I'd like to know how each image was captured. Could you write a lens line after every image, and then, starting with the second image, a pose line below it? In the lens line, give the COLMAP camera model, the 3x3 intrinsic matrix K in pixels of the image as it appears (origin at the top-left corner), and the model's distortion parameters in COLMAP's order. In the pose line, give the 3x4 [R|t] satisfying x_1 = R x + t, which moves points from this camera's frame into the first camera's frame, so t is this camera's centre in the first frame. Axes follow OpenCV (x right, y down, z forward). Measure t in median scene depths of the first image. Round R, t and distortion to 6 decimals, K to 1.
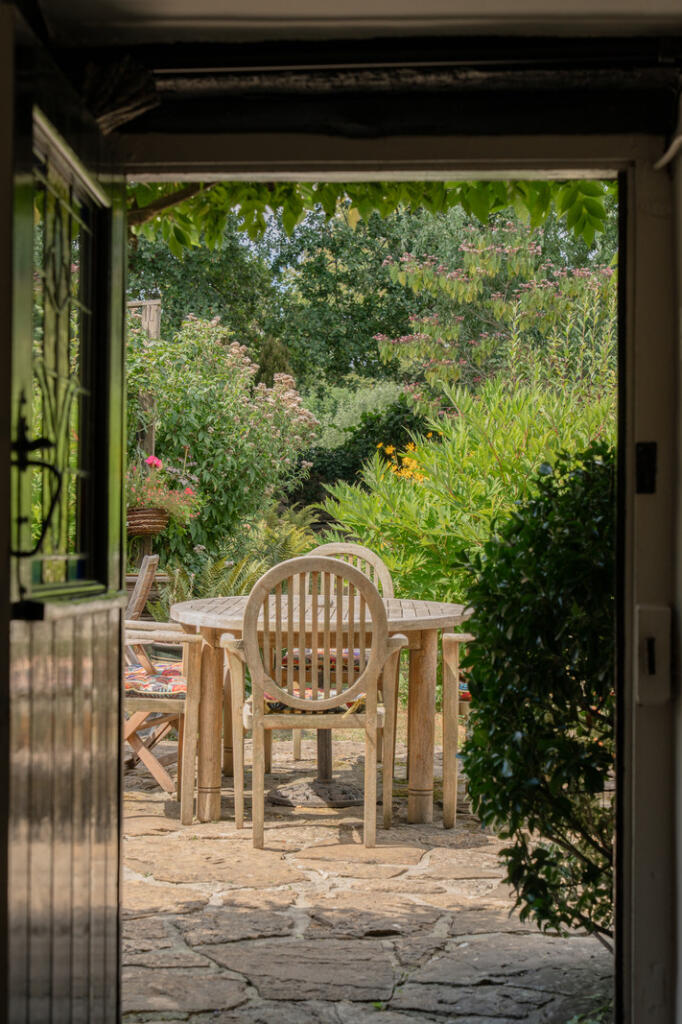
lens RADIAL K [[1786.1, 0, 340.5], [0, 1786.1, 511.4], [0, 0, 1]] dist [-0.001838, 0.000000]
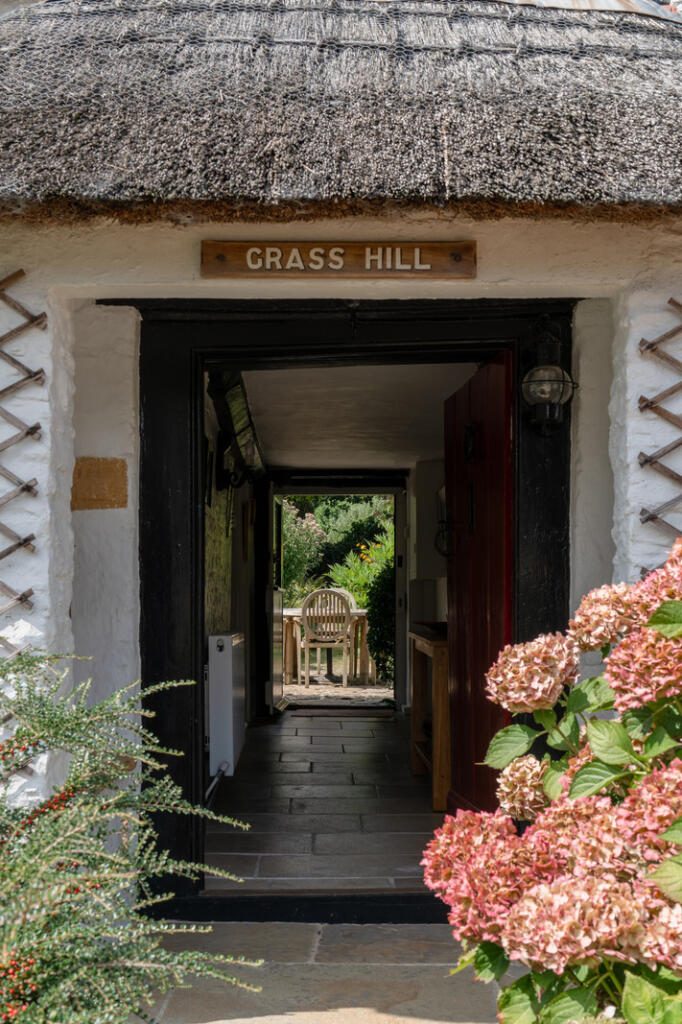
lens RADIAL K [[1237.4, 0, 341.3], [0, 1237.4, 513.7], [0, 0, 1]] dist [-0.001899, 0.000000]
pose [[0.999967, -0.008133, -0.000281, 0.010050], [0.008105, 0.998412, -0.055756, 0.010887], [0.000734, 0.055752, 0.998444, -0.785257]]
